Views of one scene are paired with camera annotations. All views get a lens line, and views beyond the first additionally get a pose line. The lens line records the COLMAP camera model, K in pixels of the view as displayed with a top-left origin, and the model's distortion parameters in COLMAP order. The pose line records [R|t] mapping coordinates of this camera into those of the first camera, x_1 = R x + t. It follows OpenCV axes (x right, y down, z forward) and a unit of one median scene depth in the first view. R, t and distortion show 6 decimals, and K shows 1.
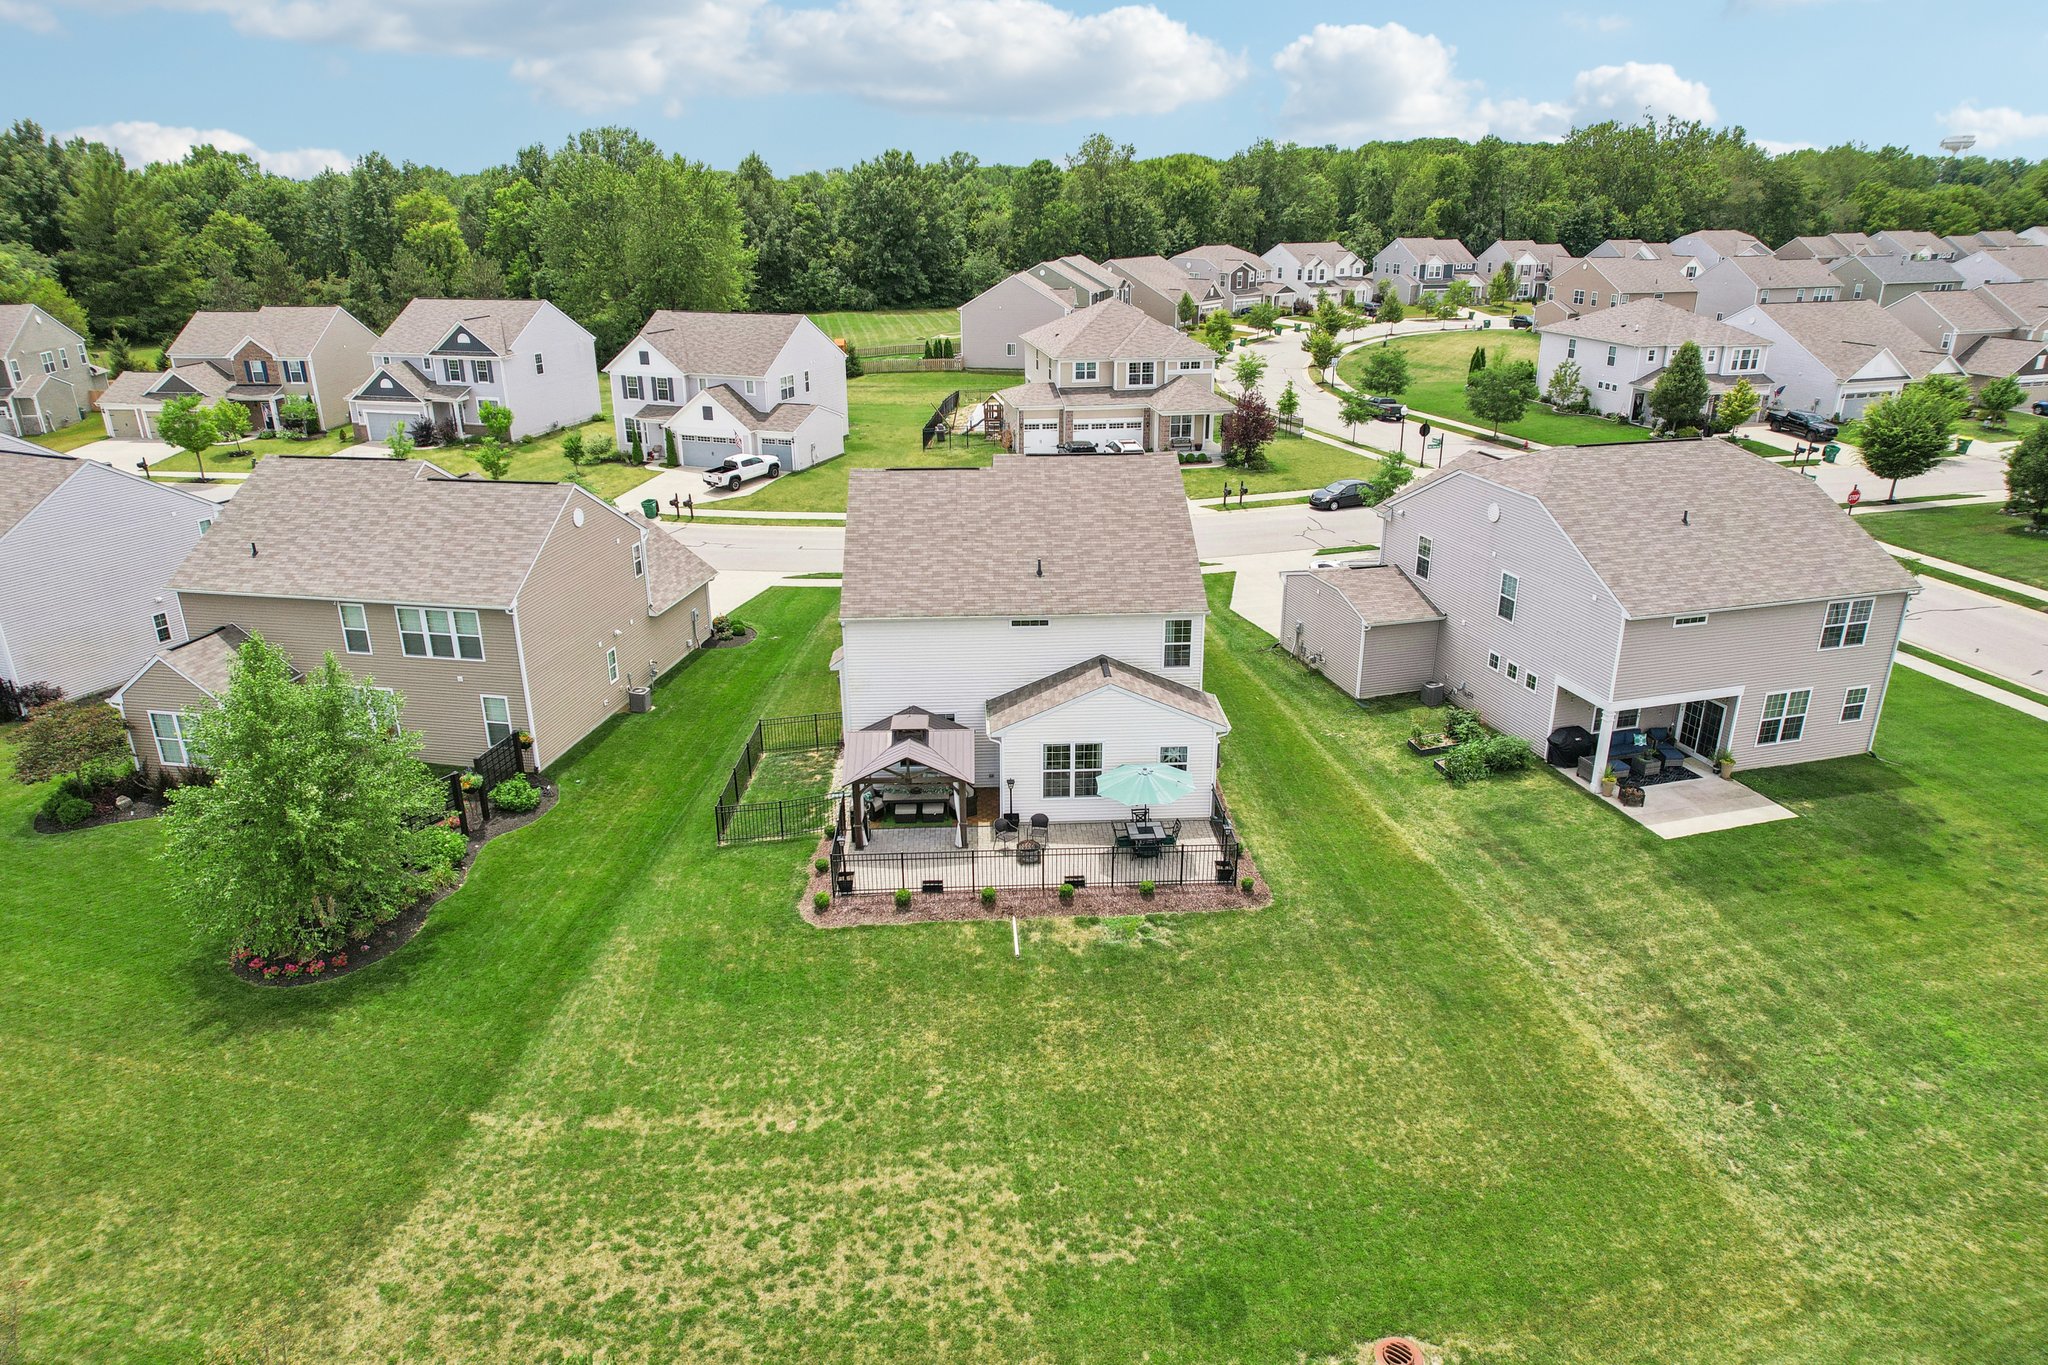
lens RADIAL K [[1323.1, 0, 1024.0], [0, 1323.1, 682.3], [0, 0, 1]] dist [-0.061848, 0.066647]
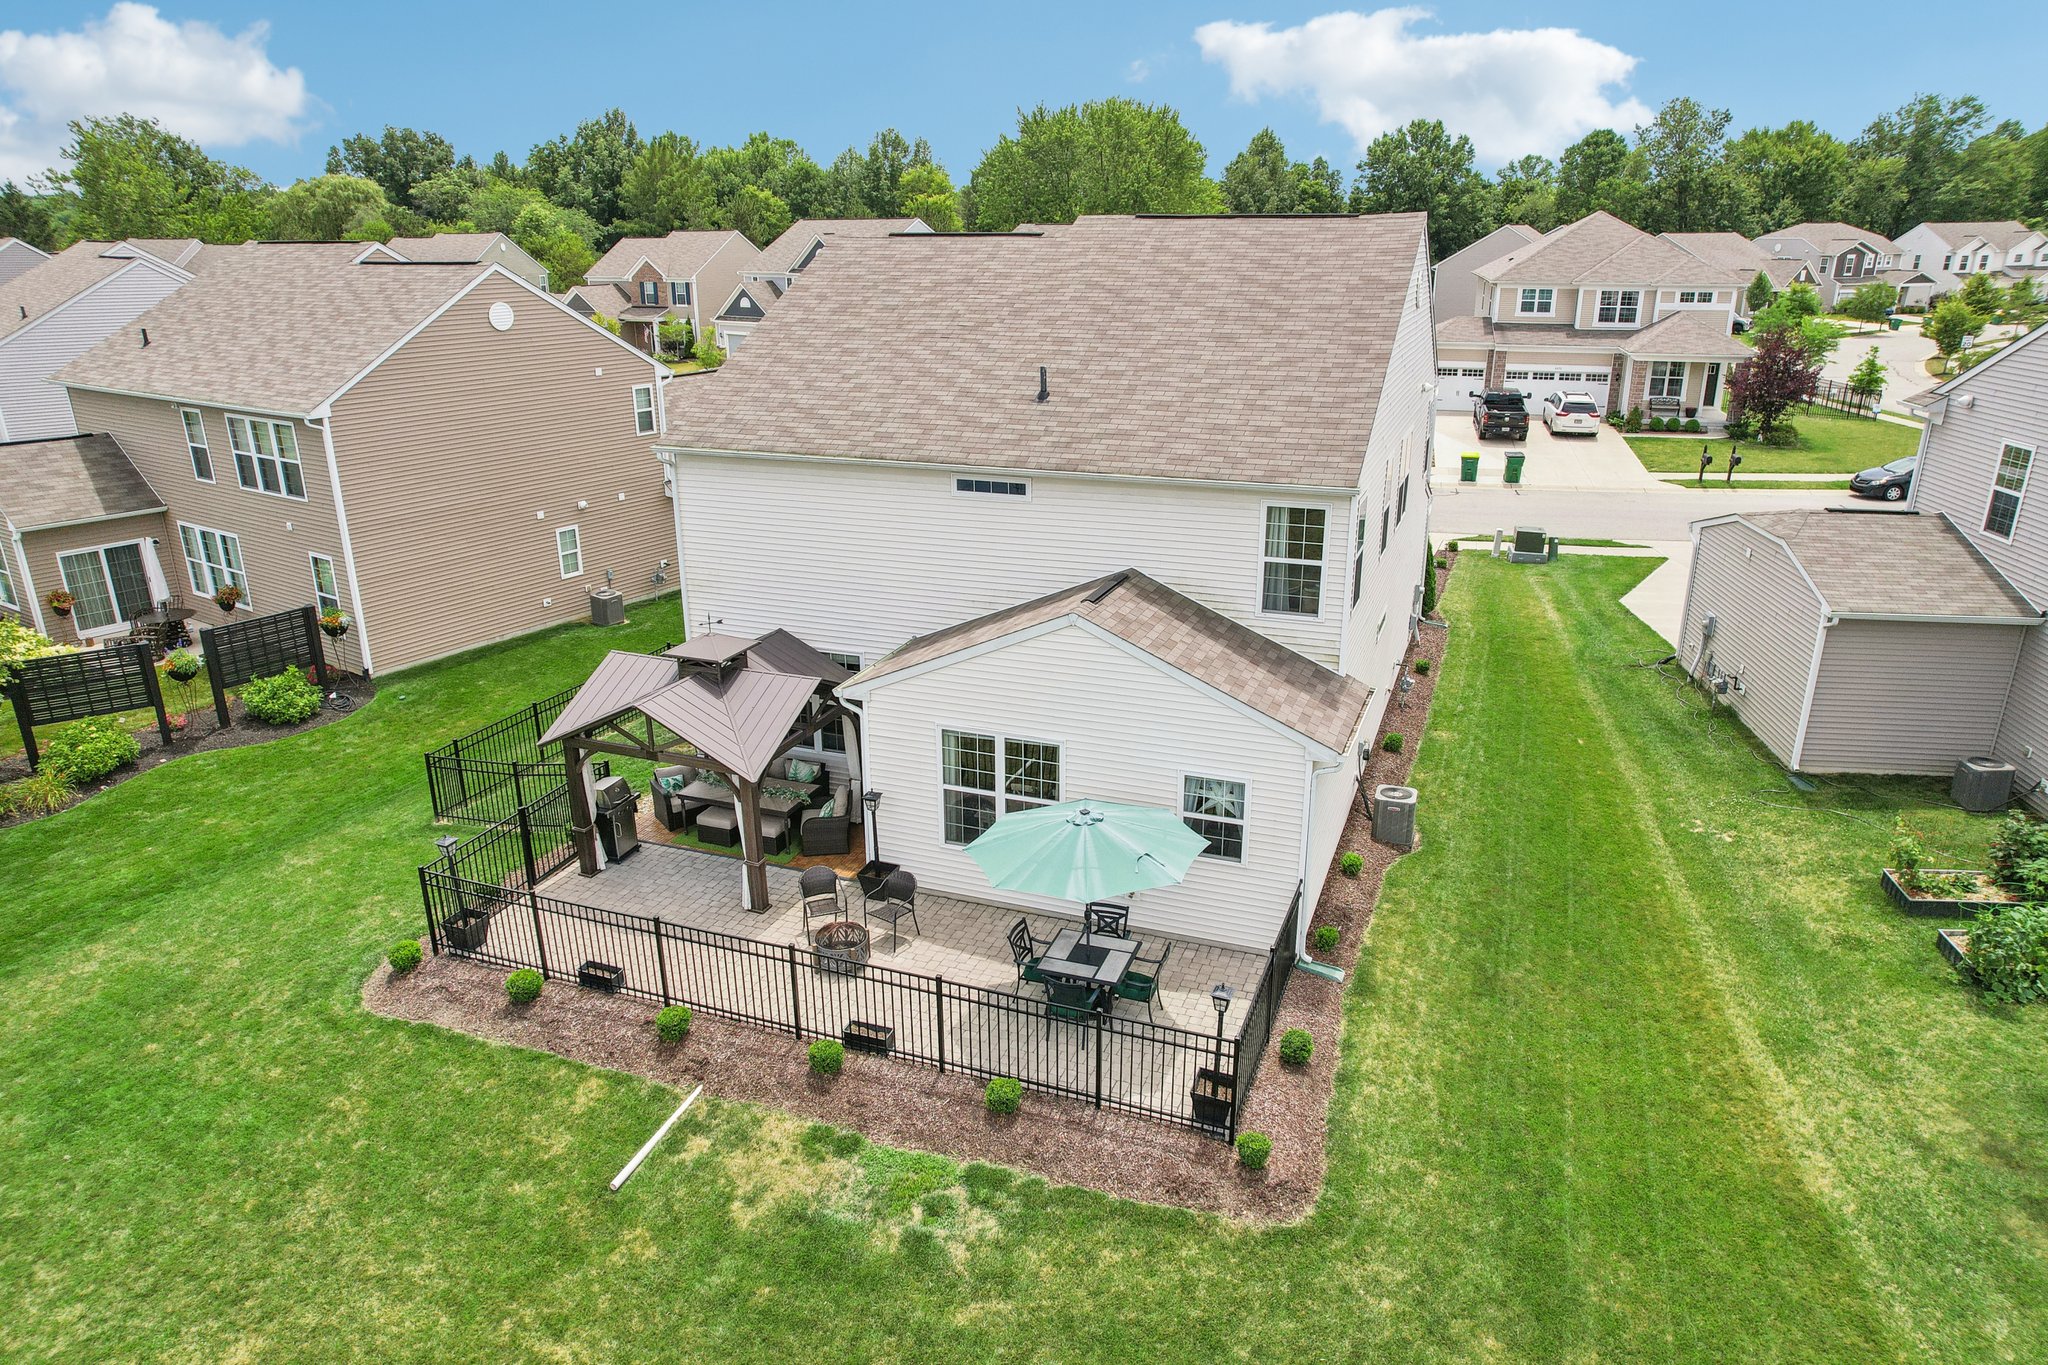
lens RADIAL K [[1323.1, 0, 1025.1], [0, 1323.1, 684.9], [0, 0, 1]] dist [-0.061848, 0.066647]
pose [[0.914284, 0.132765, -0.382698, 0.193258], [-0.143055, 0.989713, 0.001583, 0.022971], [0.378971, 0.053299, 0.923872, 0.502514]]
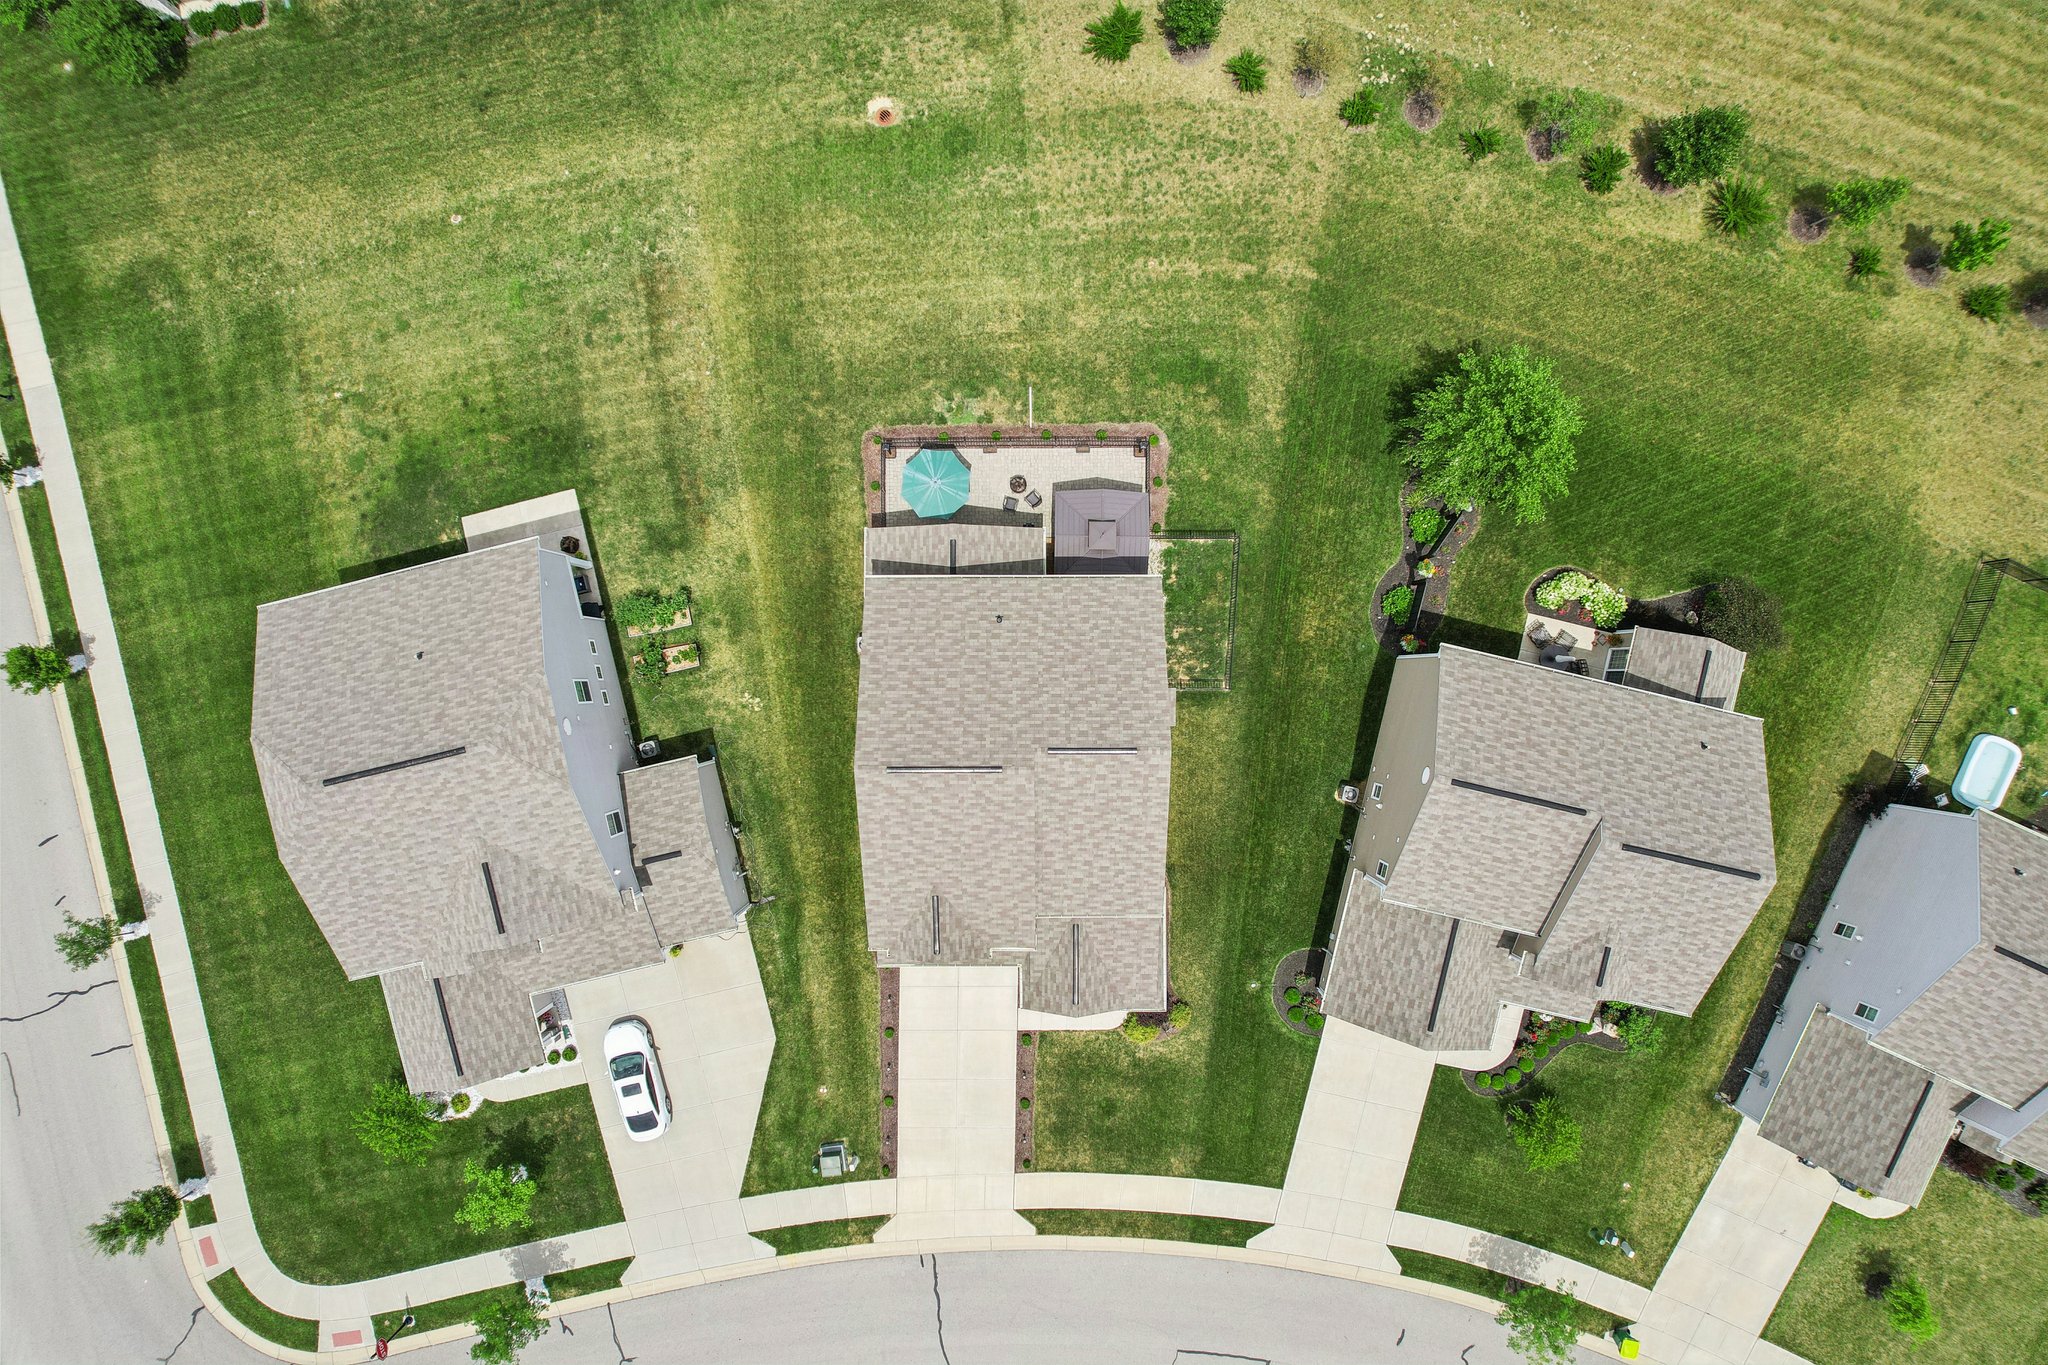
lens RADIAL K [[1323.1, 0, 1032.2], [0, 1323.1, 680.9], [0, 0, 1]] dist [-0.061848, 0.066647]
pose [[-0.998990, -0.044349, 0.007287, -0.027302], [0.022960, -0.364210, 0.931034, -1.120607], [-0.038637, 0.930260, 0.364860, 0.565137]]
